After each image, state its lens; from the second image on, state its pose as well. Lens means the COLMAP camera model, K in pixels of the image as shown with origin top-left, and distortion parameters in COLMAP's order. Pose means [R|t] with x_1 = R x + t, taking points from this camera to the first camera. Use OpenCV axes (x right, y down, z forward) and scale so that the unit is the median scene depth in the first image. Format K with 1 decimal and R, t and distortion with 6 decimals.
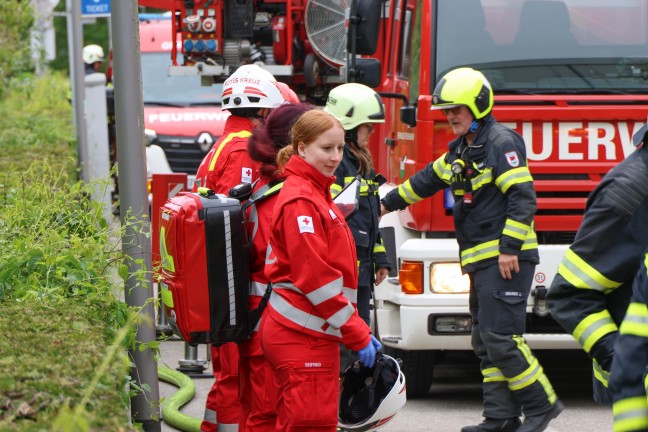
lens RADIAL K [[1780.2, 0, 324.0], [0, 1780.2, 216.0], [0, 0, 1]] dist [0.033424, -0.767777]
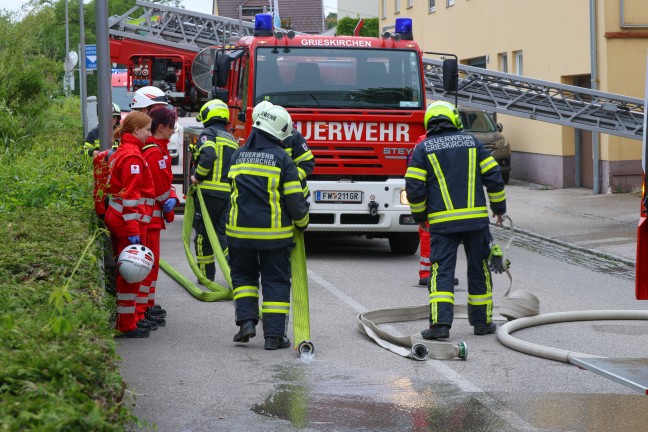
lens RADIAL K [[1780.2, 0, 324.0], [0, 1780.2, 216.0], [0, 0, 1]] dist [0.033424, -0.767777]
pose [[0.999476, 0.017588, 0.027176, 0.088851], [-0.017963, 0.999746, 0.013618, 0.028596], [-0.026930, -0.014099, 0.999538, -1.069388]]
